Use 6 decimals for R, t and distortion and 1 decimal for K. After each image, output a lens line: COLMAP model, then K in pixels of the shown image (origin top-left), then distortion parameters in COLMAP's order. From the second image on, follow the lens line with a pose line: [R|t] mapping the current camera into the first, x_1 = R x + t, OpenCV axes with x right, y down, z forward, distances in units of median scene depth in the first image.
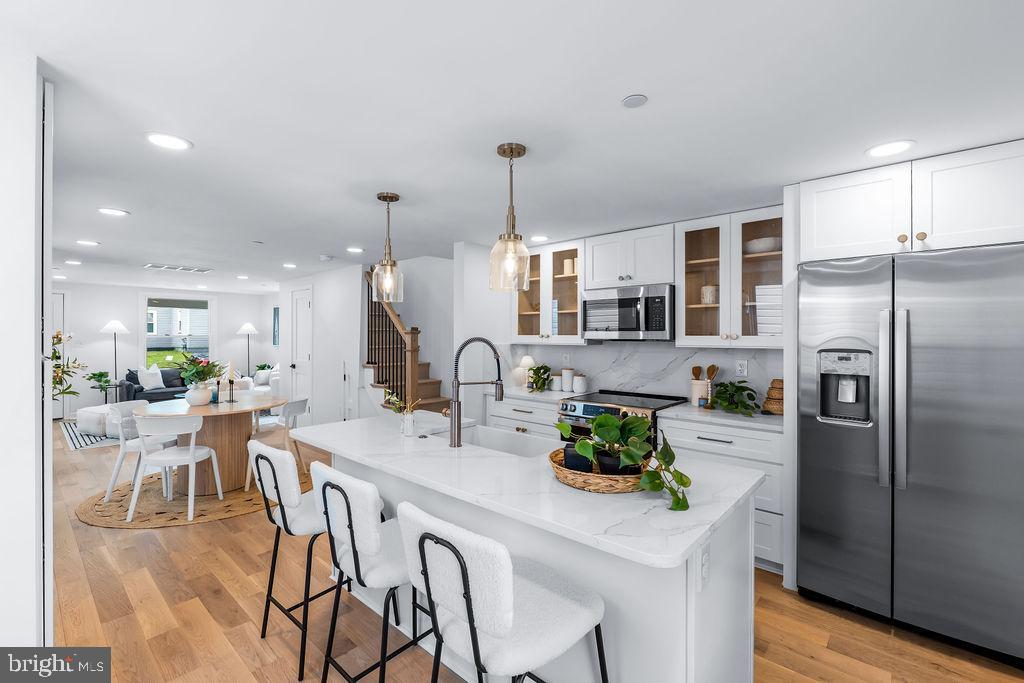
lens RADIAL K [[445.2, 0, 505.2], [0, 445.2, 339.0], [0, 0, 1]] dist [-0.003865, -0.000232]
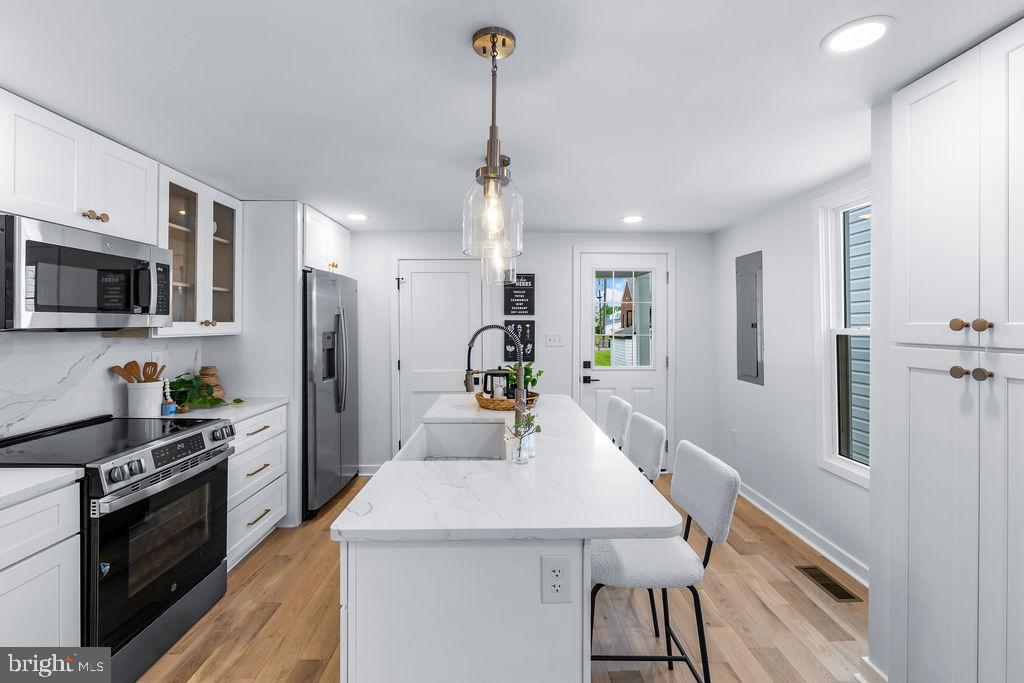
lens RADIAL K [[455.1, 0, 511.8], [0, 455.1, 323.9], [0, 0, 1]] dist [-0.000533, -0.000015]
pose [[-0.686798, -0.002596, 0.726844, -0.457350], [0.002022, 0.999983, 0.005482, -0.006120], [-0.726846, 0.005235, -0.686781, 0.943710]]
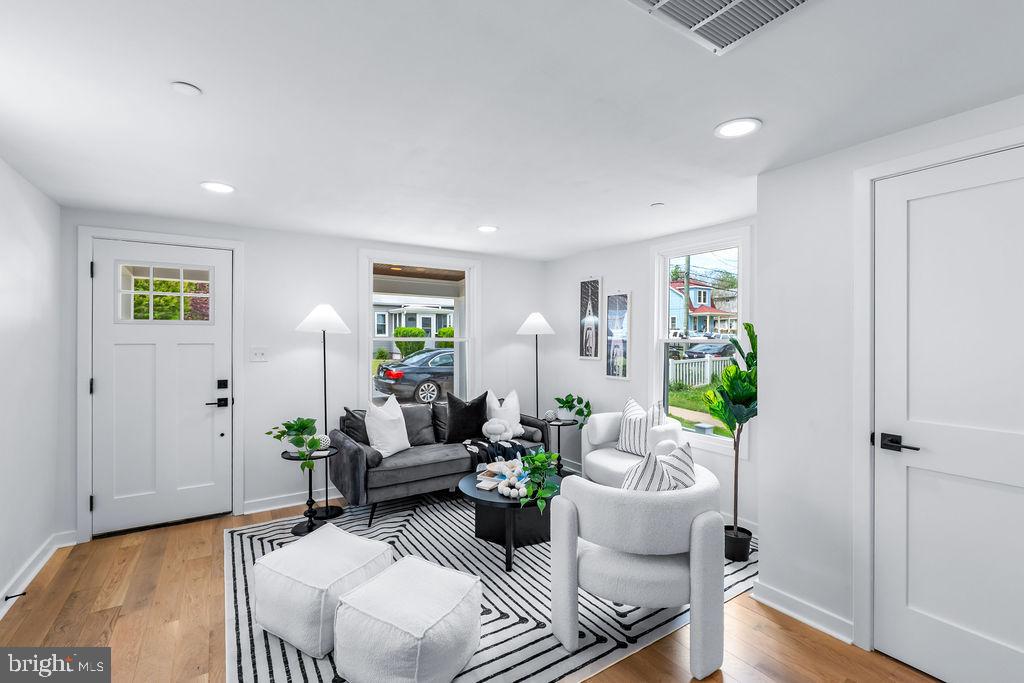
lens RADIAL K [[445.2, 0, 505.2], [0, 445.2, 339.0], [0, 0, 1]] dist [-0.003865, -0.000232]
pose [[0.966380, -0.003033, -0.257098, -1.157095], [-0.000290, 0.999917, -0.012884, 0.000117], [0.257116, 0.012525, 0.966299, 1.201482]]
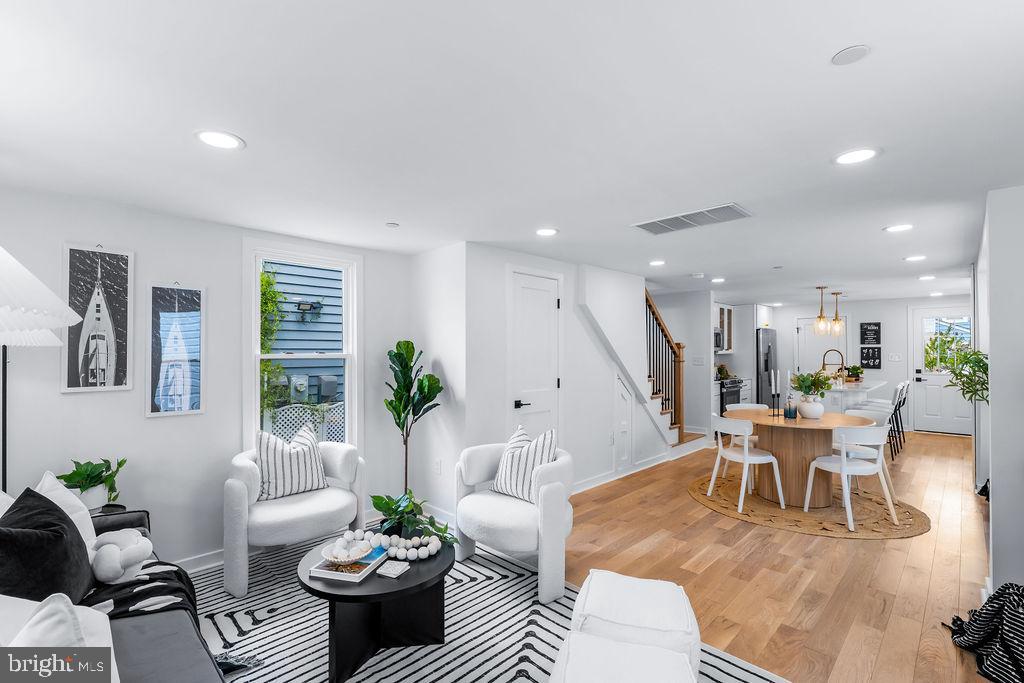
lens RADIAL K [[455.8, 0, 506.3], [0, 455.8, 354.8], [0, 0, 1]] dist [-0.005482, -0.000494]
pose [[0.055721, -0.010112, 0.998395, -1.895053], [0.013108, 0.999870, 0.009396, -0.014509], [-0.998360, 0.012564, 0.055847, 1.758769]]
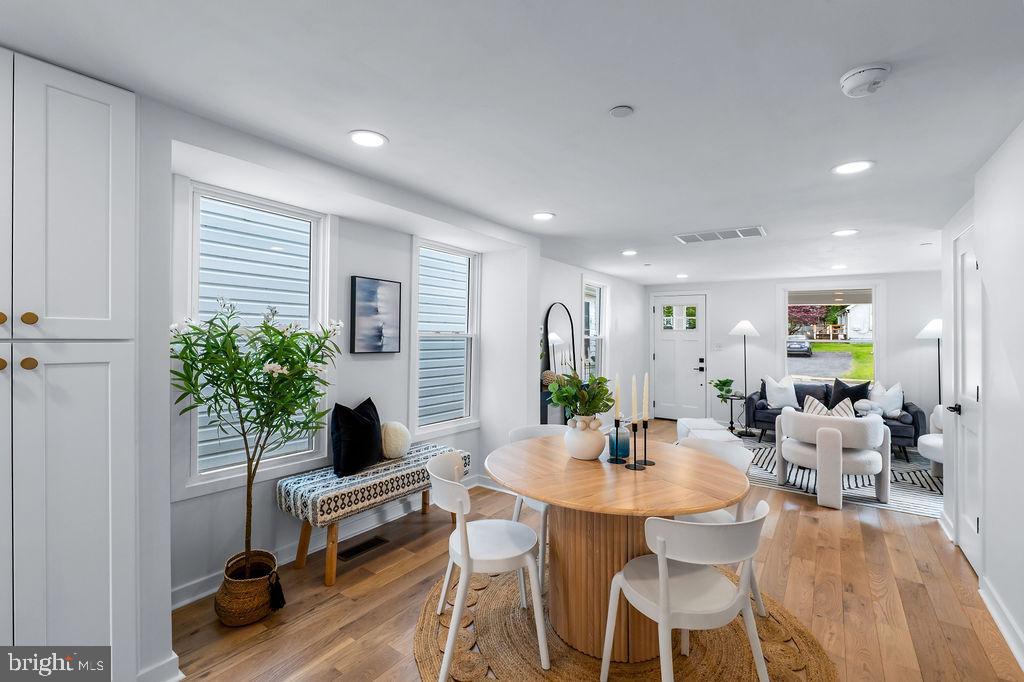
lens RADIAL K [[435.9, 0, 515.8], [0, 435.9, 306.0], [0, 0, 1]] dist [-0.001037, -0.000084]
pose [[0.117983, -0.067107, -0.990746, -0.179502], [-0.026320, 0.997152, -0.070675, 0.001975], [0.992667, 0.034415, 0.115881, 0.921723]]
